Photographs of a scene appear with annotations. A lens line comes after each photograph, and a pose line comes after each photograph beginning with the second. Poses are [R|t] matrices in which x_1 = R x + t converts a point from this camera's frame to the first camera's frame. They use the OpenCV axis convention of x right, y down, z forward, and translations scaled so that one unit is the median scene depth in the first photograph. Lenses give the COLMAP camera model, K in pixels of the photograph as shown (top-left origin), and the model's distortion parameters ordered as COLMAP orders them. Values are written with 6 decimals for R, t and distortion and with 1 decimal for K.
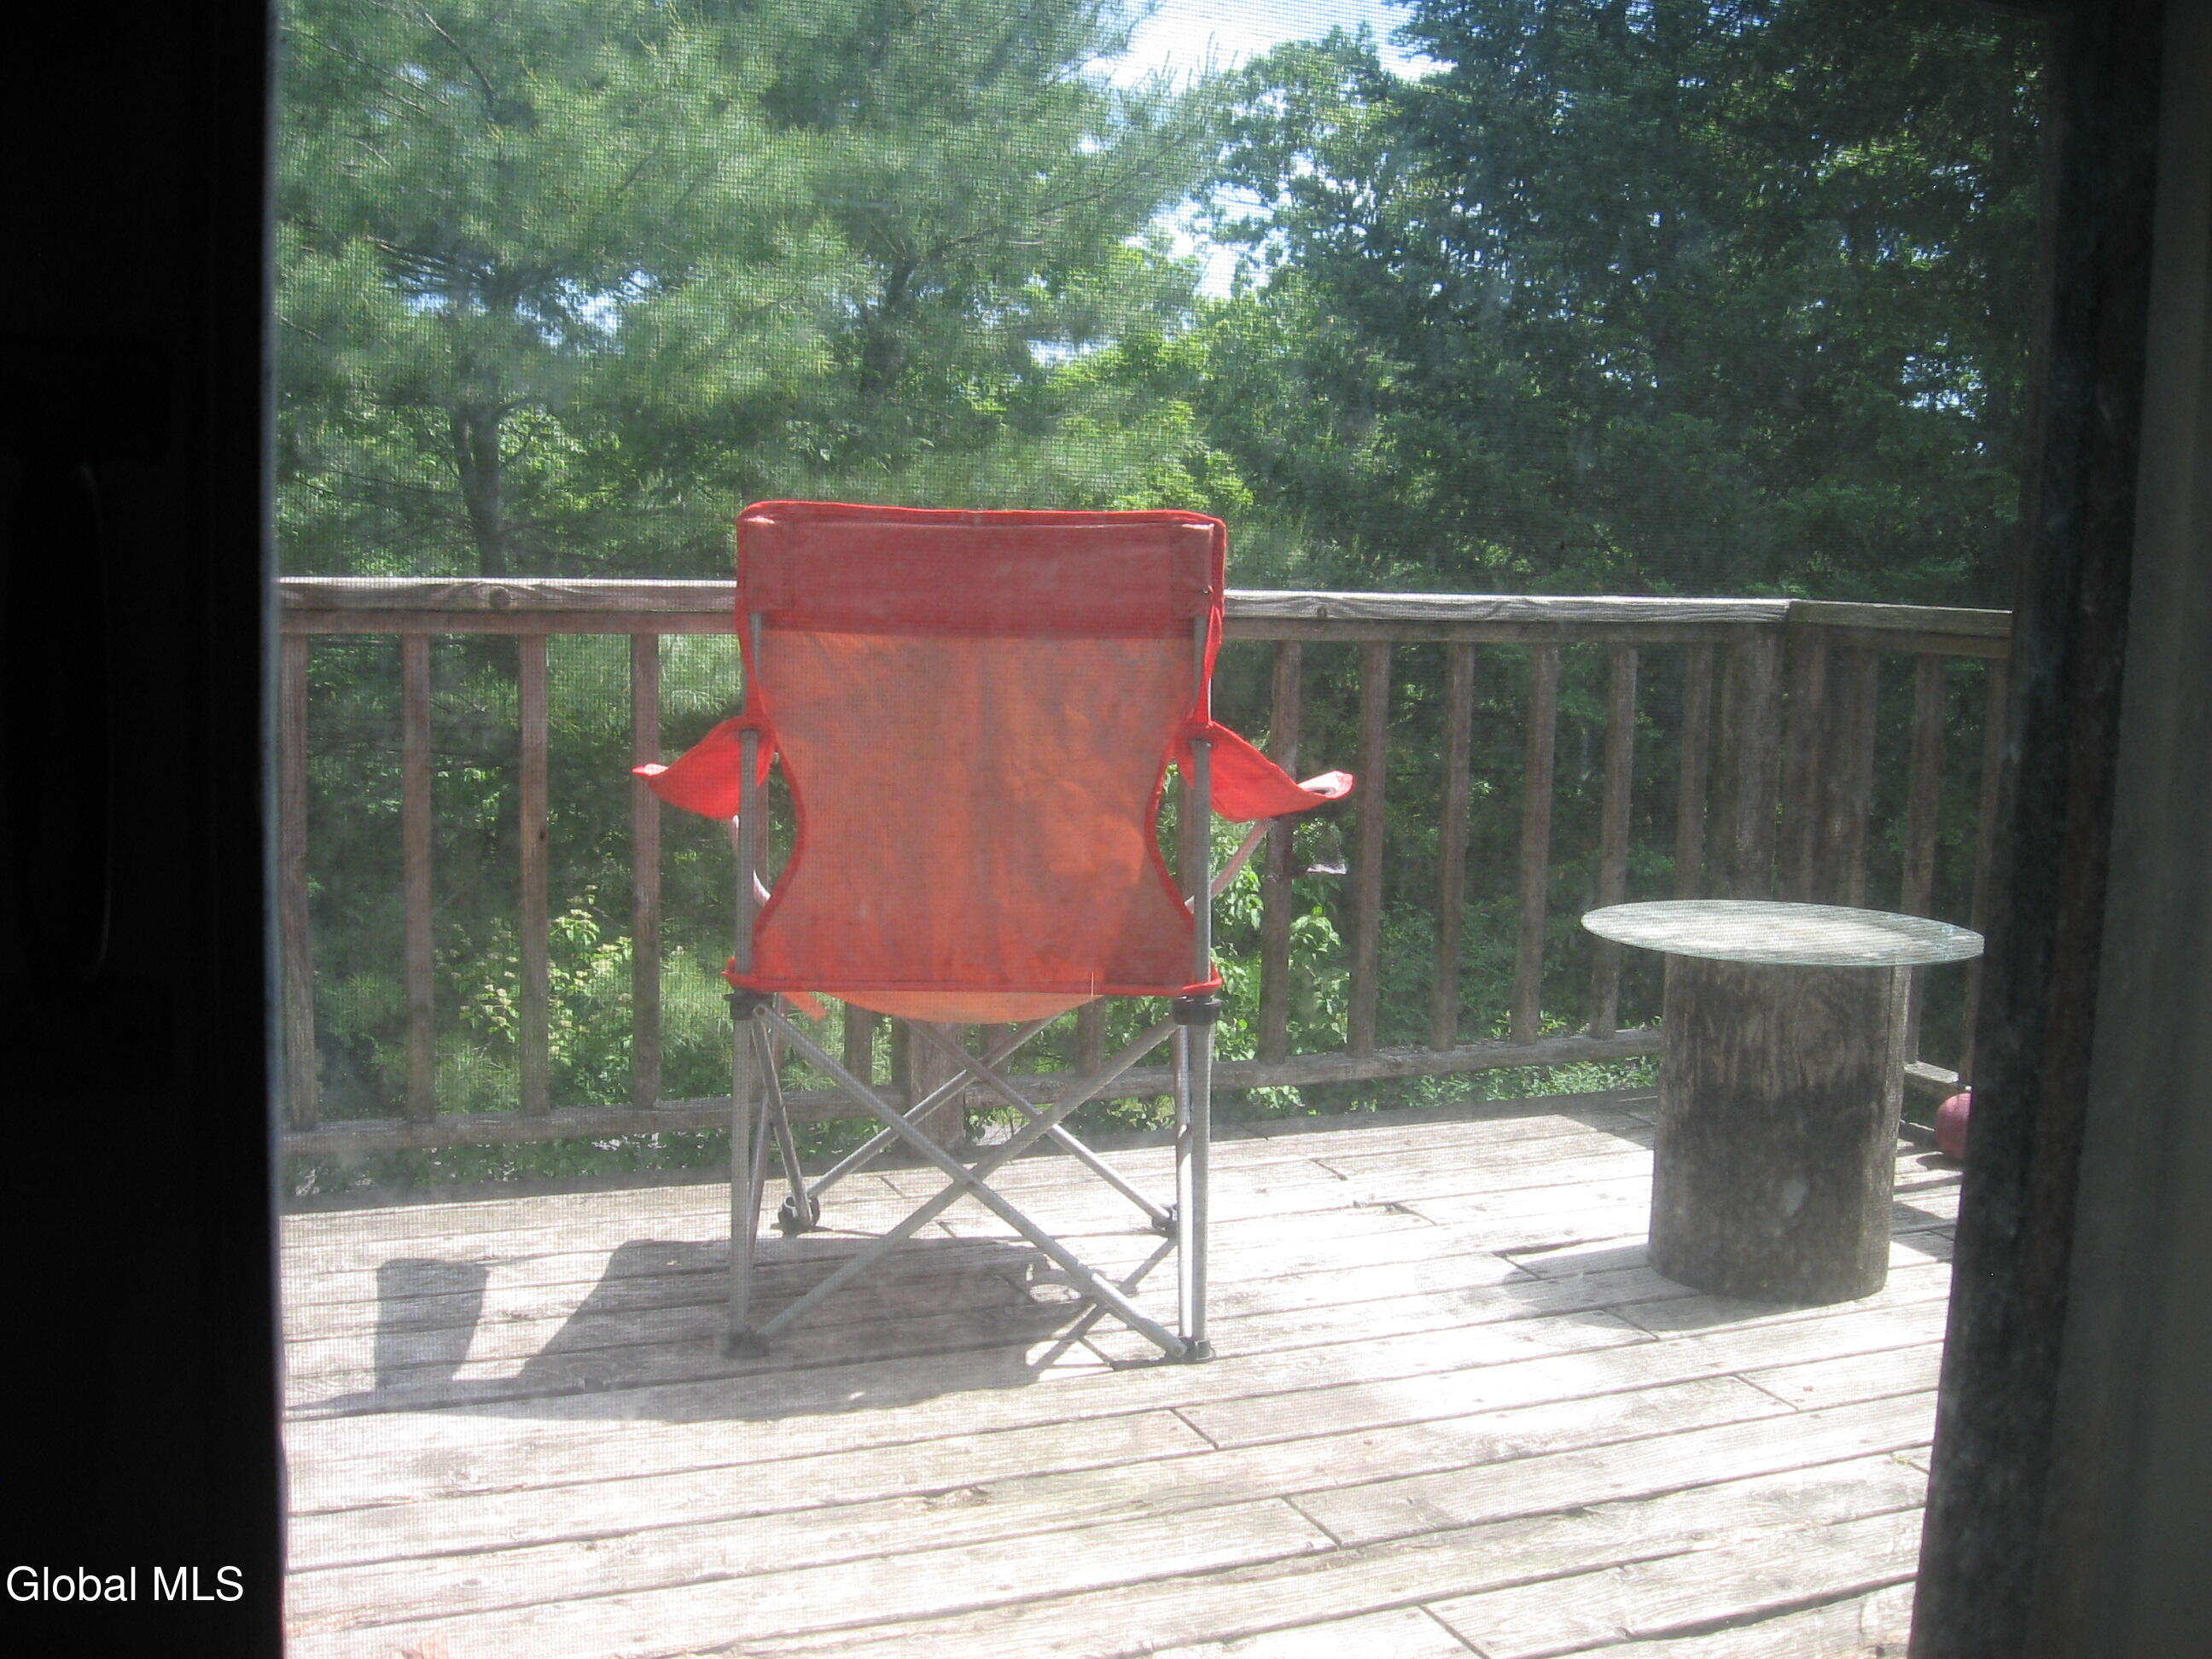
lens RADIAL K [[2316.2, 0, 1105.3], [0, 2316.2, 829.3], [0, 0, 1]] dist [-0.102327, 0.000000]
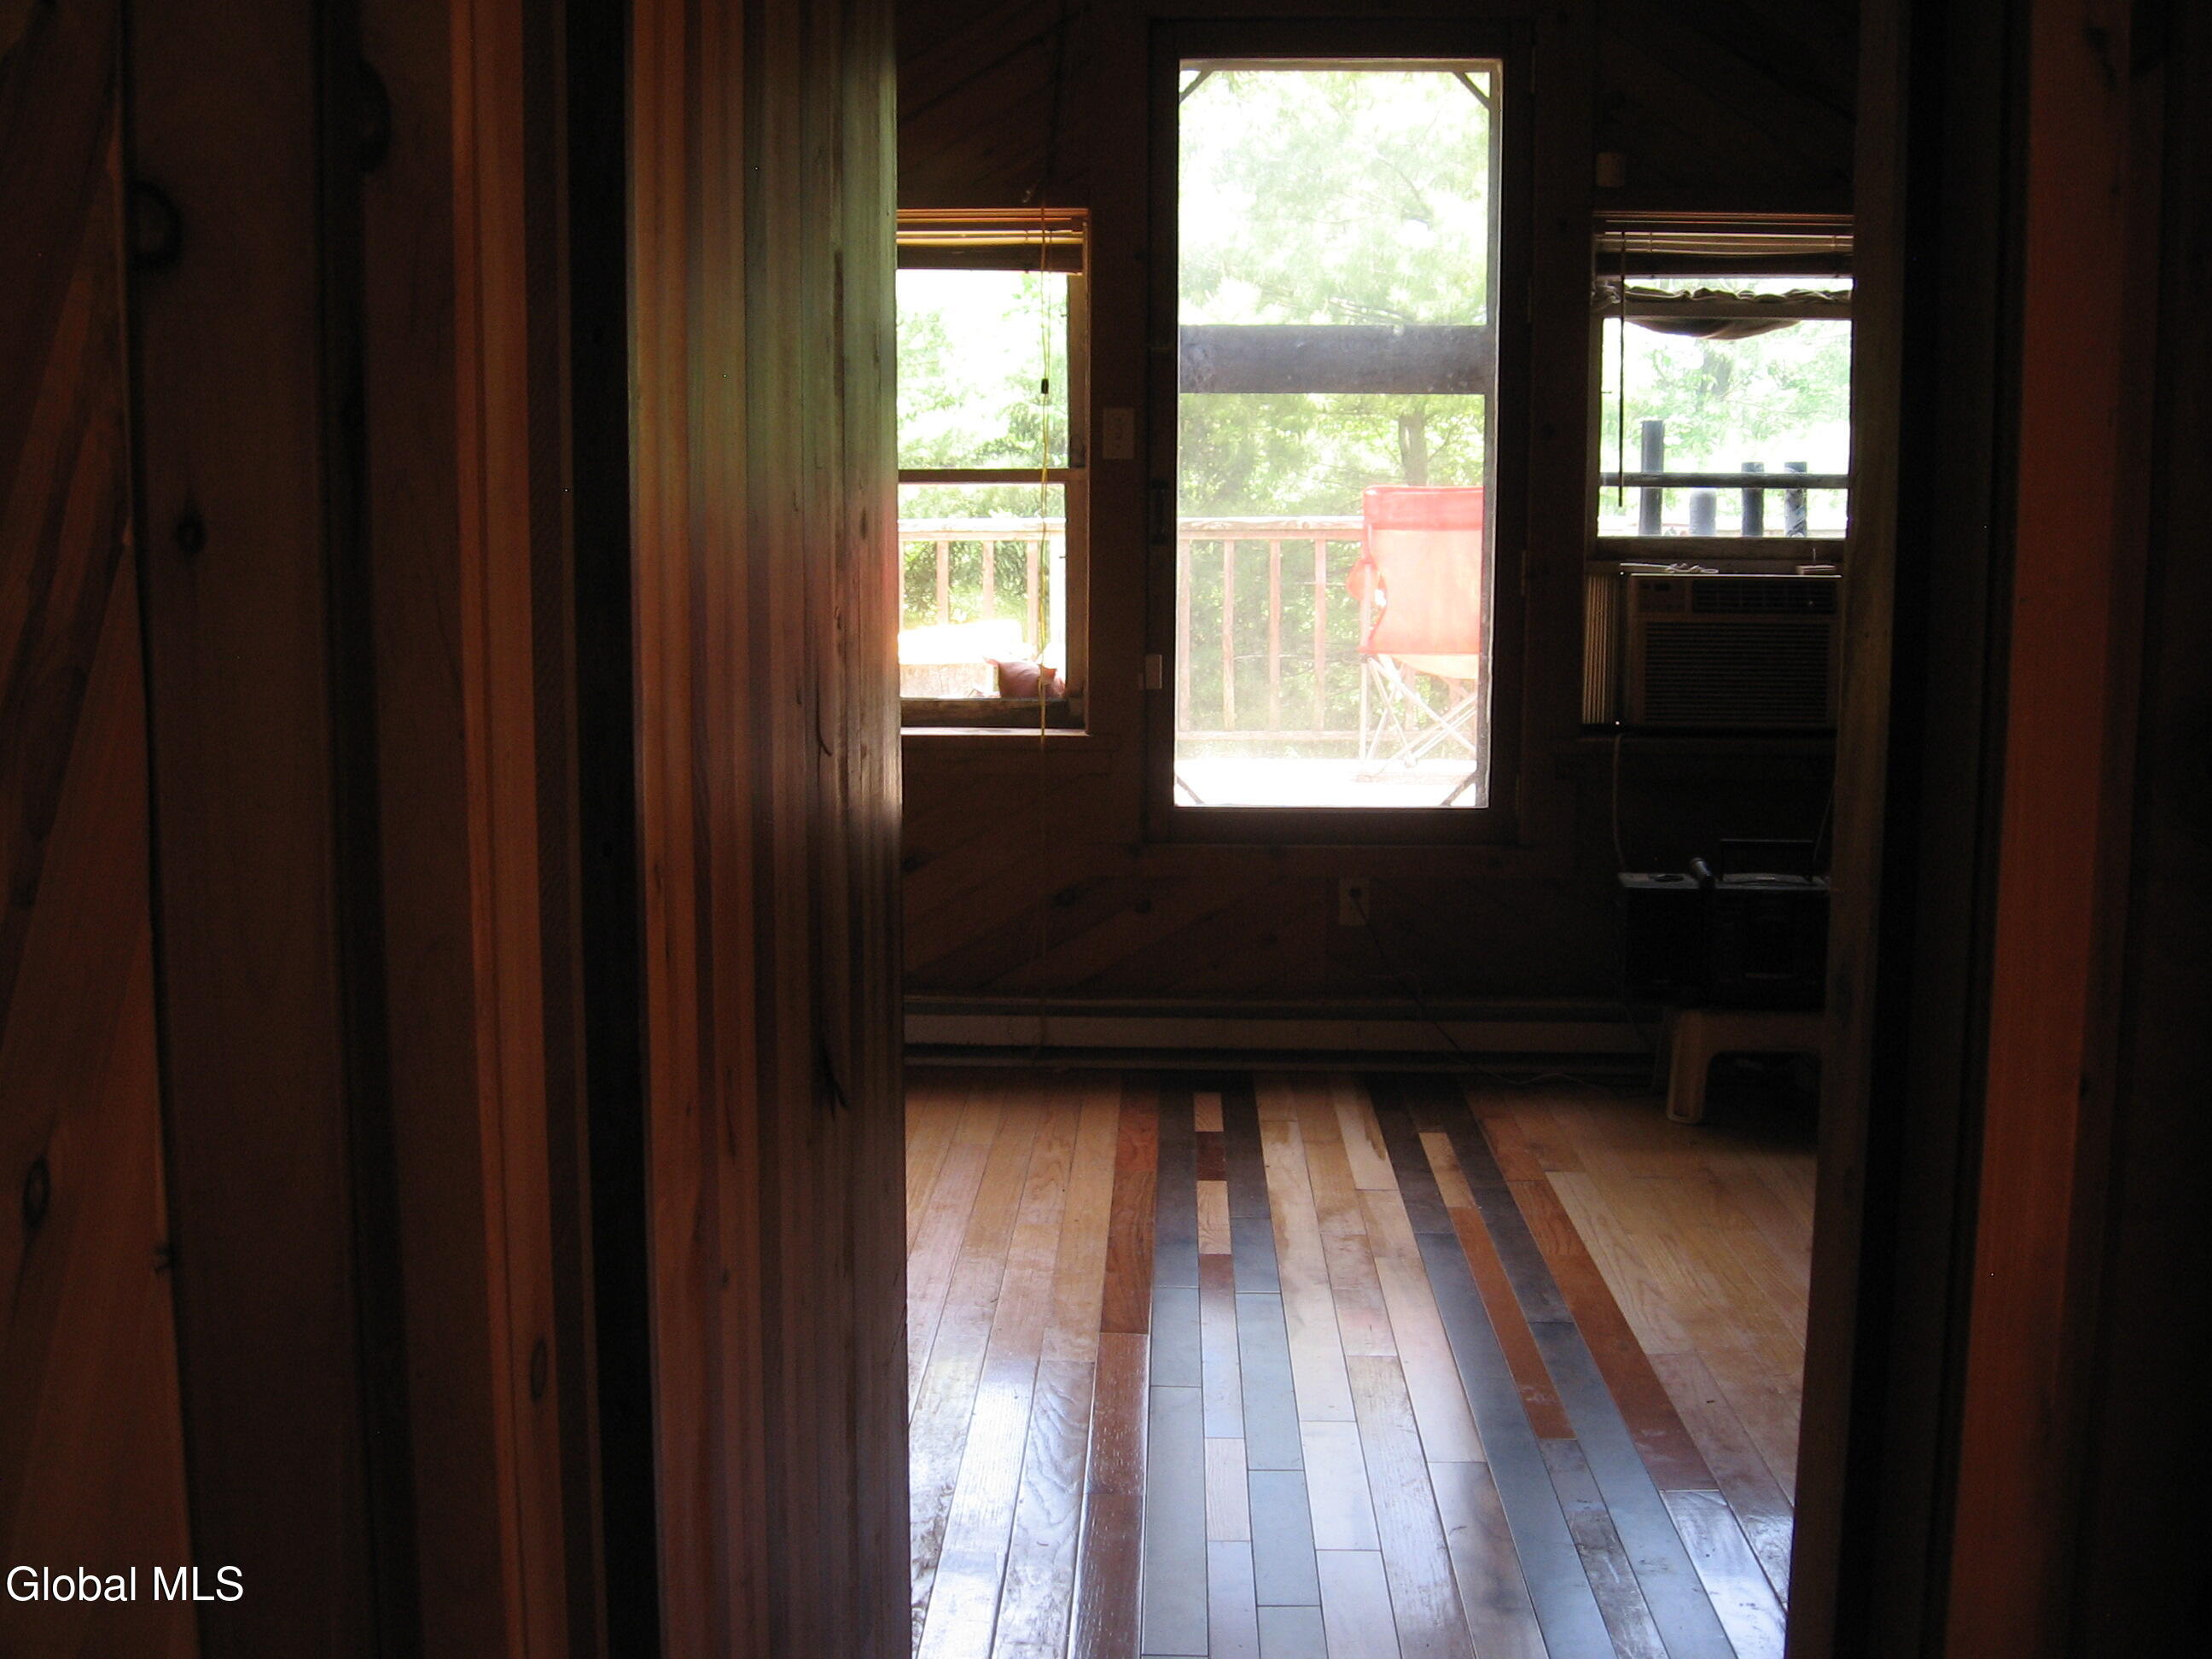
lens RADIAL K [[2316.2, 0, 1099.3], [0, 2316.2, 831.2], [0, 0, 1]] dist [-0.102327, 0.000000]
pose [[0.906858, 0.030812, -0.420308, 0.776966], [-0.026037, 0.999515, 0.017094, 0.255271], [0.420631, -0.004558, 0.907221, -1.814904]]
